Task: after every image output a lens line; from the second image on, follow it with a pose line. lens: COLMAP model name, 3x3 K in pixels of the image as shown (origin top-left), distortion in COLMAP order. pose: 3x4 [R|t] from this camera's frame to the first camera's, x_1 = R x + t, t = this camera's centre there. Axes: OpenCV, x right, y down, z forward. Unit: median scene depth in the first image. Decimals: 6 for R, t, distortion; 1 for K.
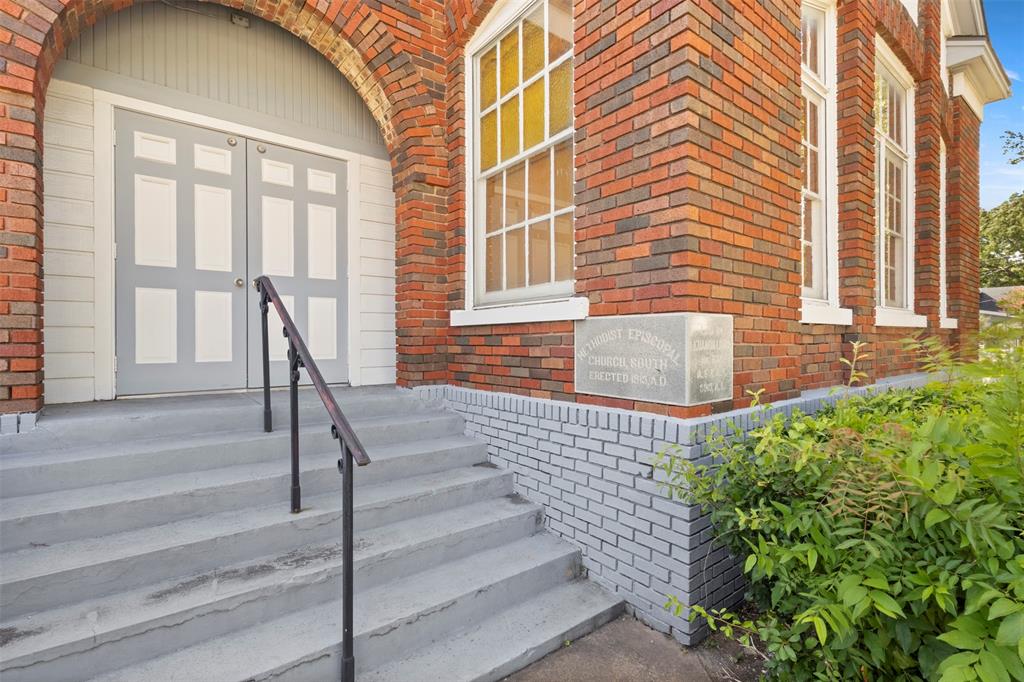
lens RADIAL K [[477.1, 0, 508.8], [0, 477.1, 336.9], [0, 0, 1]] dist [0.009534, 0.000154]
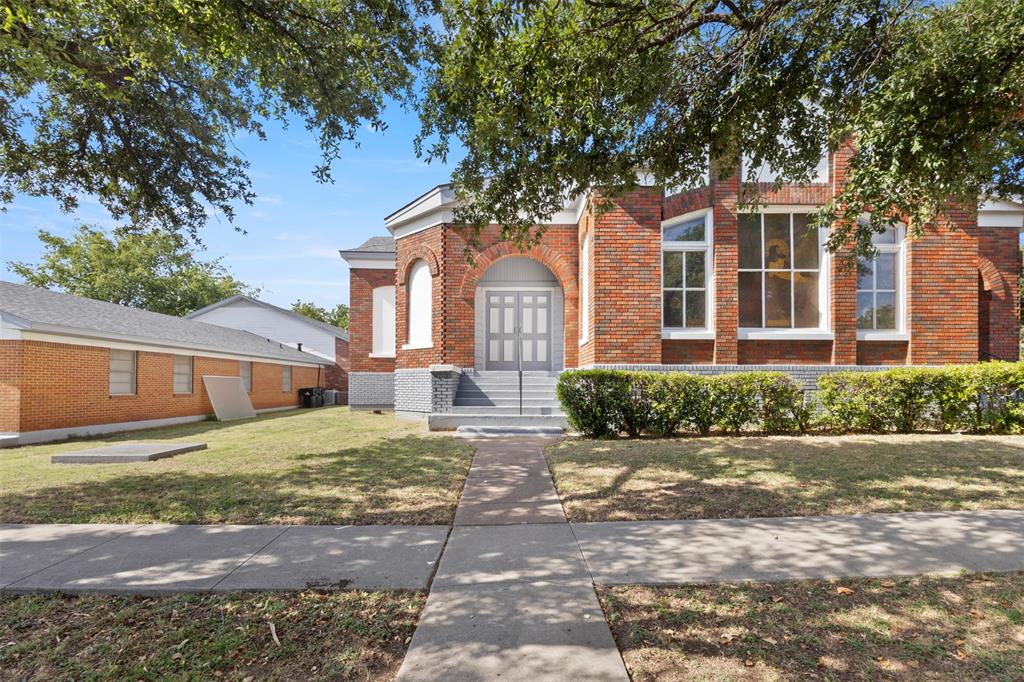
lens RADIAL K [[477.1, 0, 514.6], [0, 477.1, 345.8], [0, 0, 1]] dist [0.009534, 0.000154]
pose [[0.799582, -0.003797, -0.600544, 1.383053], [-0.012812, 0.999645, -0.023379, 0.023116], [0.600420, 0.026387, 0.799250, -1.593421]]
